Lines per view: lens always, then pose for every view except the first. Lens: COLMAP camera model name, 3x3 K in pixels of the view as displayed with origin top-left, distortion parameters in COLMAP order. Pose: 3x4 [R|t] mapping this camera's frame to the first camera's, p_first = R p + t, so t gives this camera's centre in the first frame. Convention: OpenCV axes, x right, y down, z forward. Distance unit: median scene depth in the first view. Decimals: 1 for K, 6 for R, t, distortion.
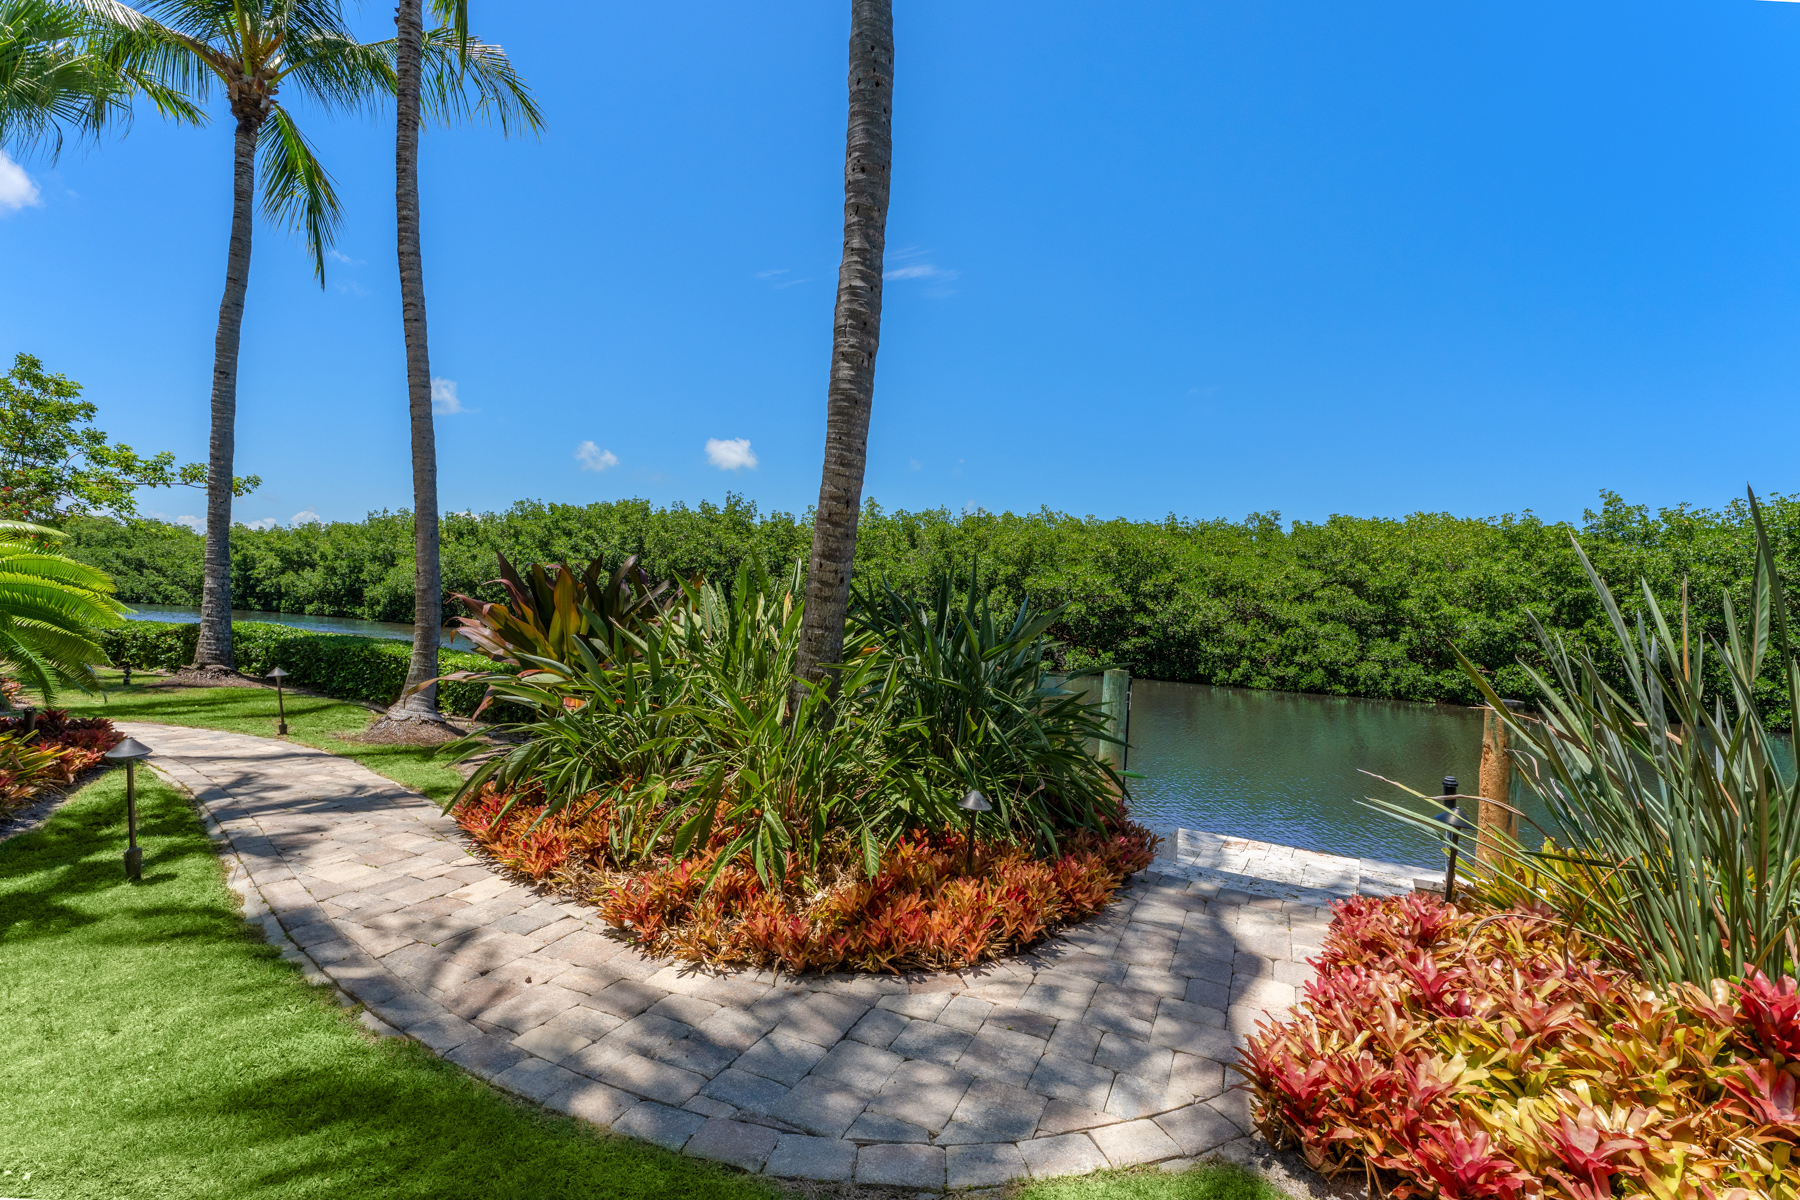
lens RADIAL K [[768.5, 0, 943.6], [0, 768.5, 608.0], [0, 0, 1]] dist [0.000472, -0.000011]
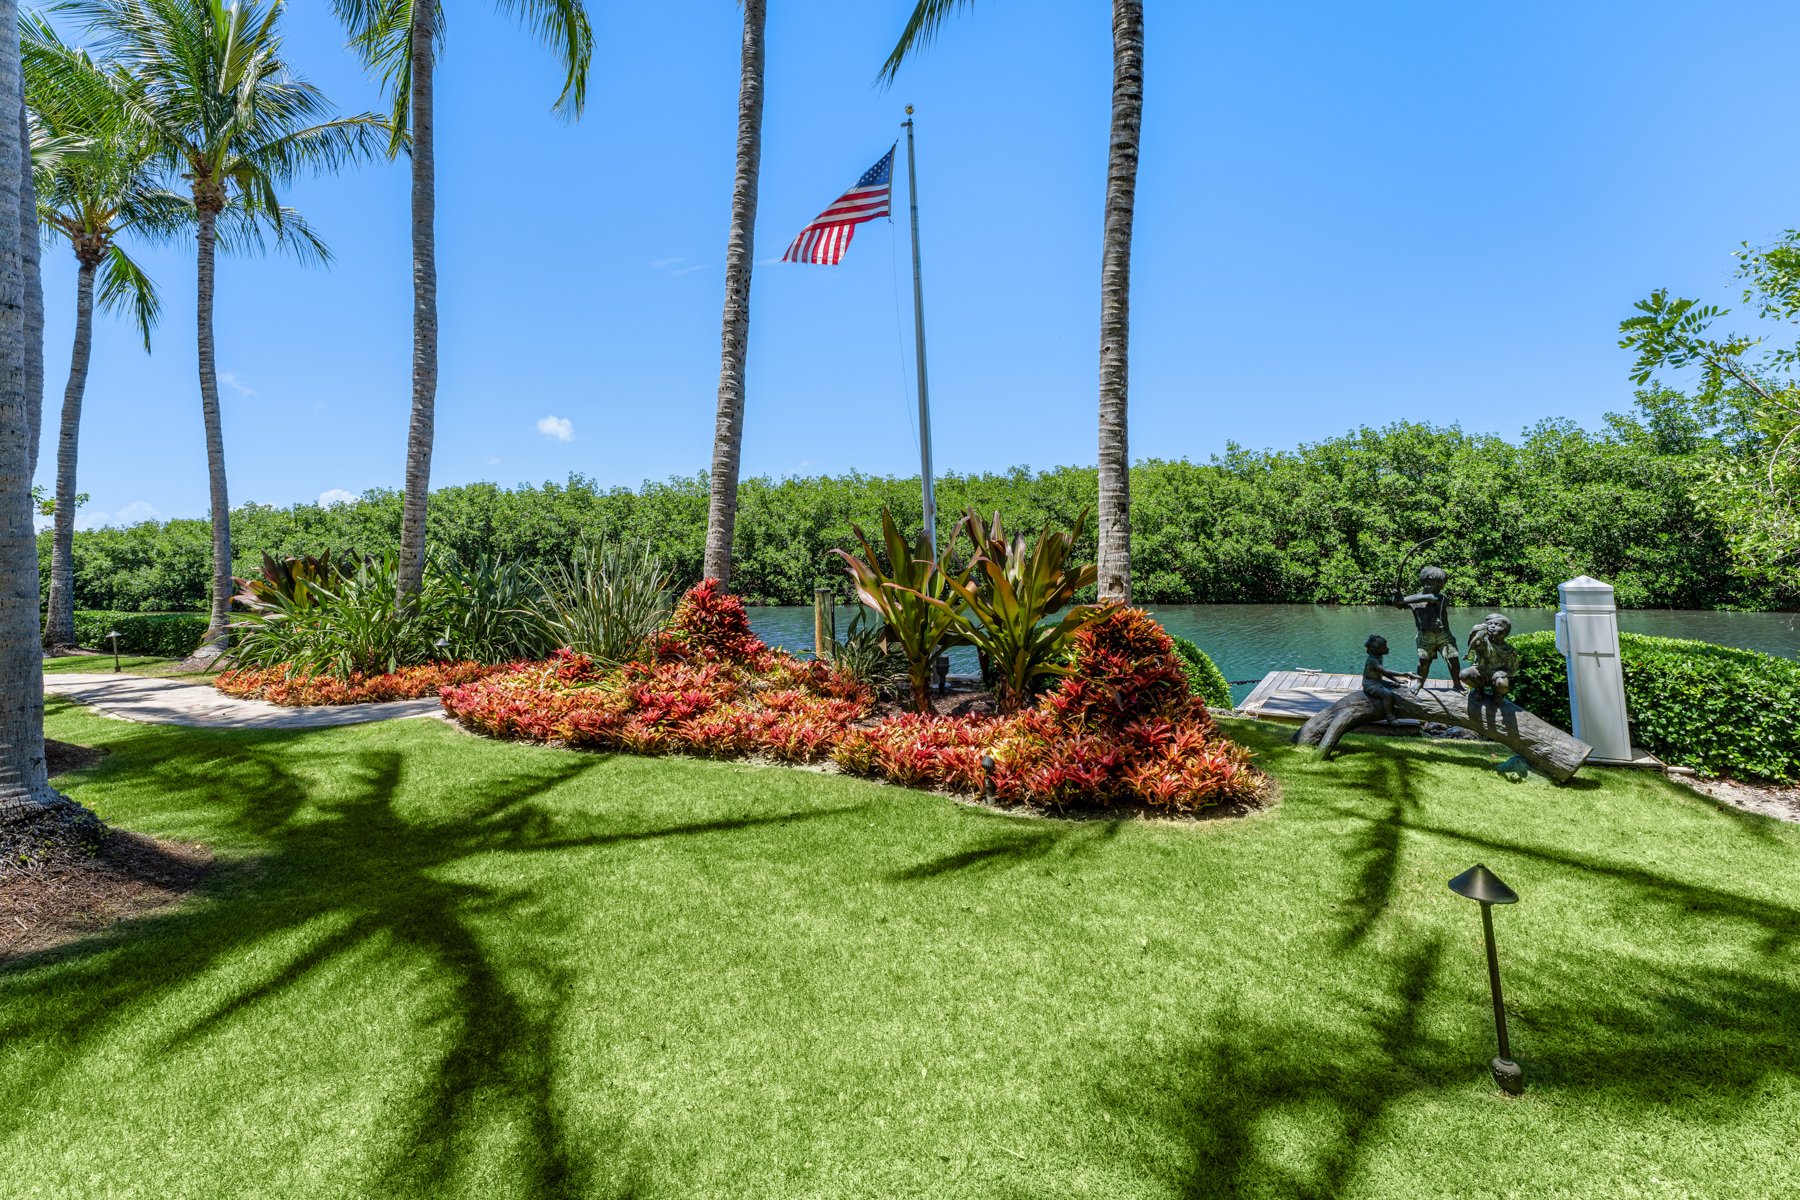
lens RADIAL K [[695.1, 0, 925.1], [0, 695.1, 506.8], [0, 0, 1]] dist [0.002902, 0.000183]
pose [[0.986564, -0.061919, 0.151186, 0.086322], [0.072129, 0.995403, -0.063008, 0.004424], [-0.146590, 0.073067, 0.986495, -0.101252]]
